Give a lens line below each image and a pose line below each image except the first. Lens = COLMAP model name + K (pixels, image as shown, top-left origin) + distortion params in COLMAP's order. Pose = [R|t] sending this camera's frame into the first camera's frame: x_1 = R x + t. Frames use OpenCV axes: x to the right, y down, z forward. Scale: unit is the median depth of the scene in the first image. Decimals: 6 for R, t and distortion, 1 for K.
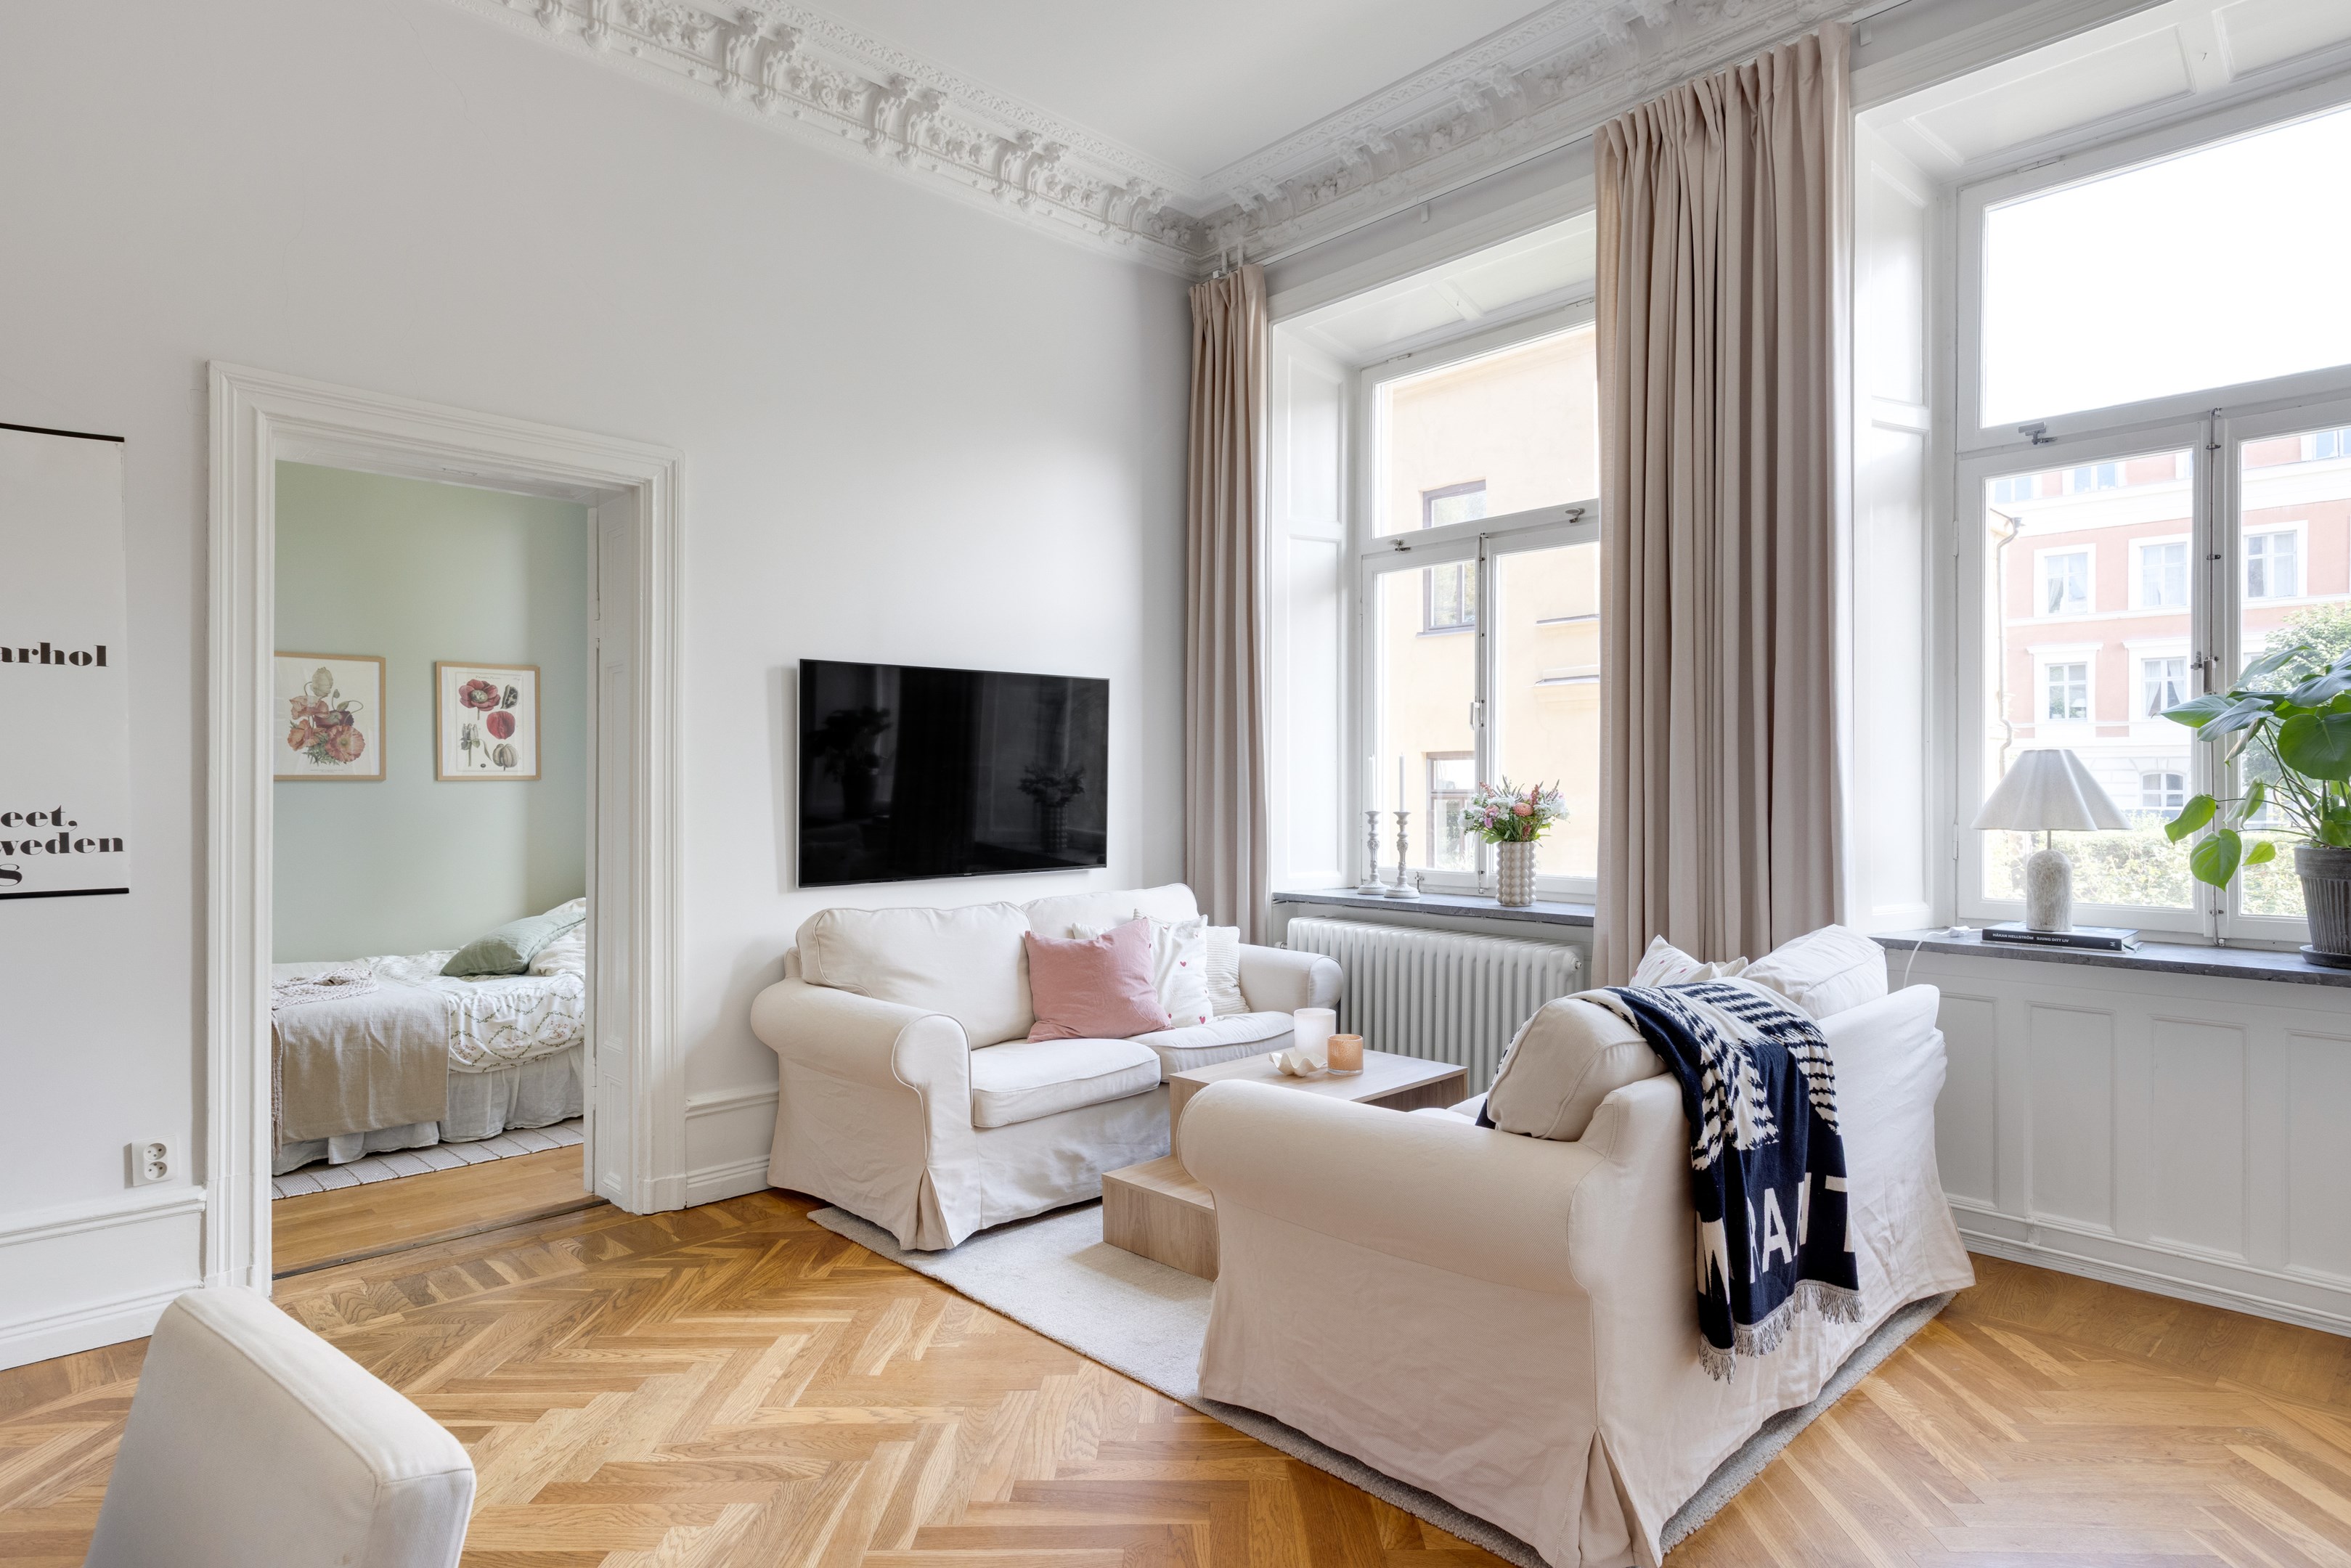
lens RADIAL K [[1275.4, 0, 1188.0], [0, 1275.4, 787.3], [0, 0, 1]] dist [0.017419, -0.006907]
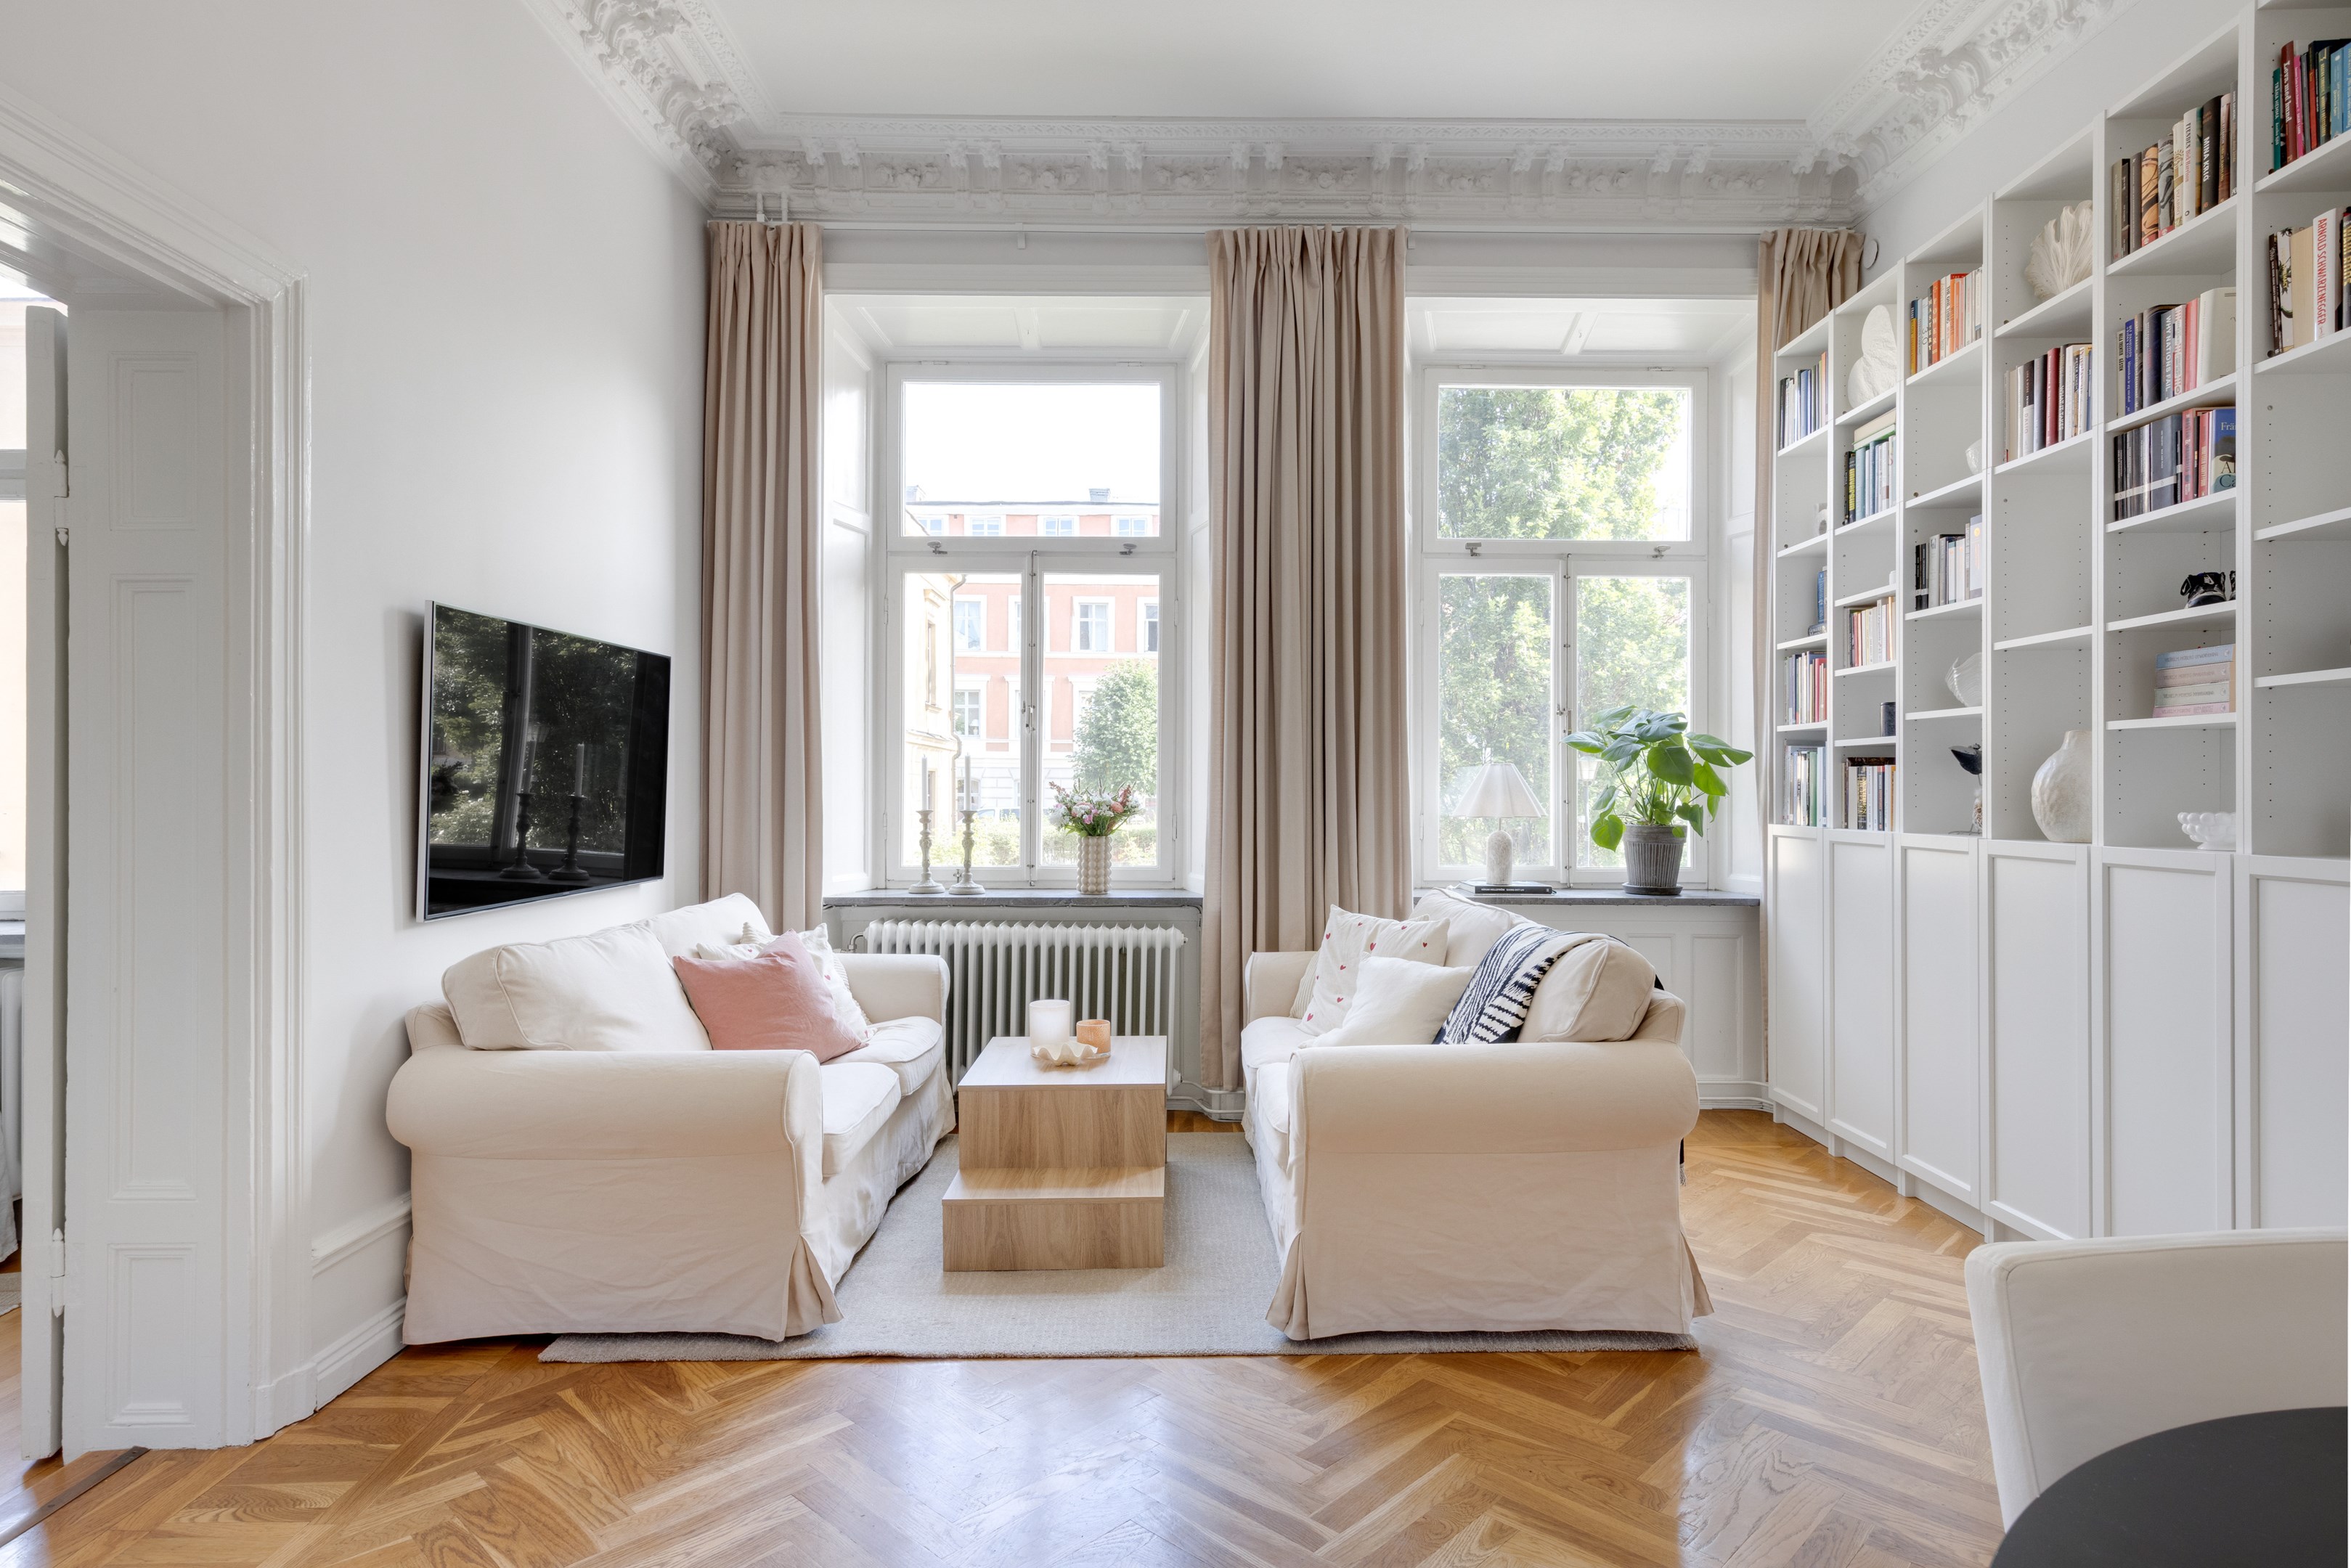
lens RADIAL K [[1275.4, 0, 1185.5], [0, 1275.4, 781.6], [0, 0, 1]] dist [0.017419, -0.006907]
pose [[0.686556, 0.009782, 0.727011, -0.494484], [-0.004222, 0.999946, -0.009467, 0.005937], [-0.727065, 0.003430, 0.686560, 0.186392]]
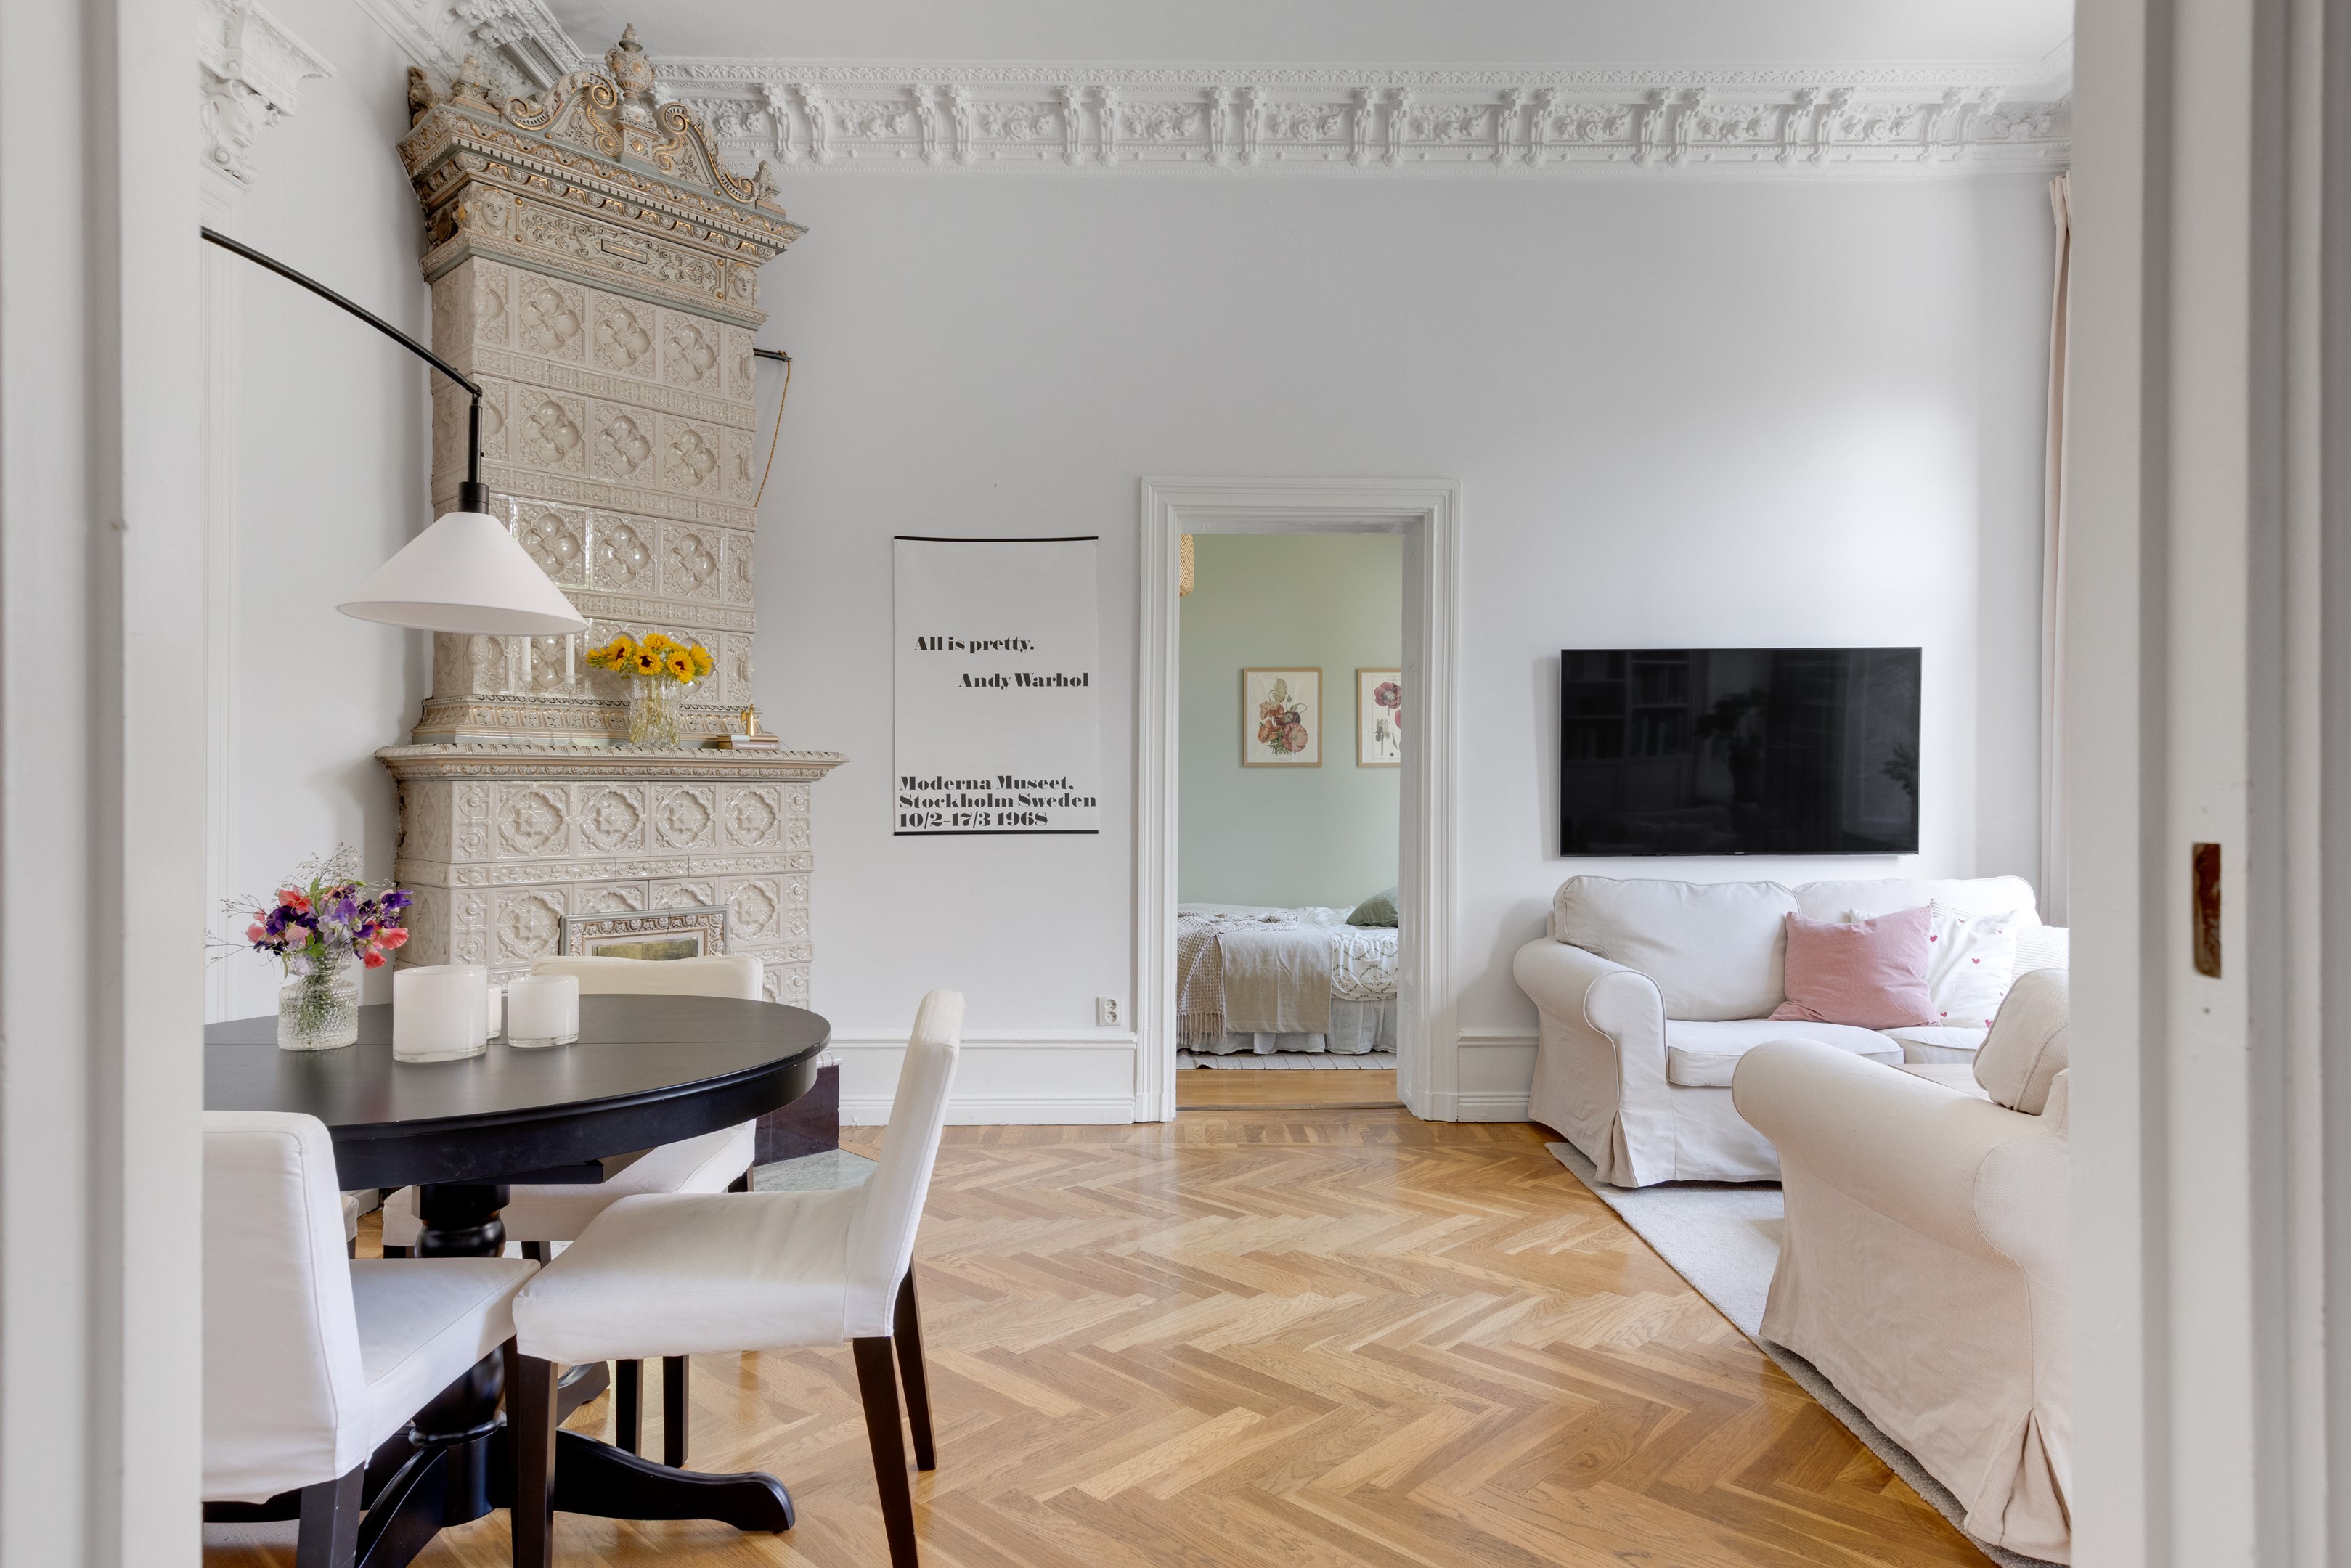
lens RADIAL K [[1378.0, 0, 1194.9], [0, 1378.0, 779.6], [0, 0, 1]] dist [0.022278, 0.001293]
pose [[0.733077, -0.000555, -0.680145, 0.256519], [-0.002565, 0.999990, -0.003581, 0.016120], [0.680141, 0.004370, 0.733069, -0.085272]]
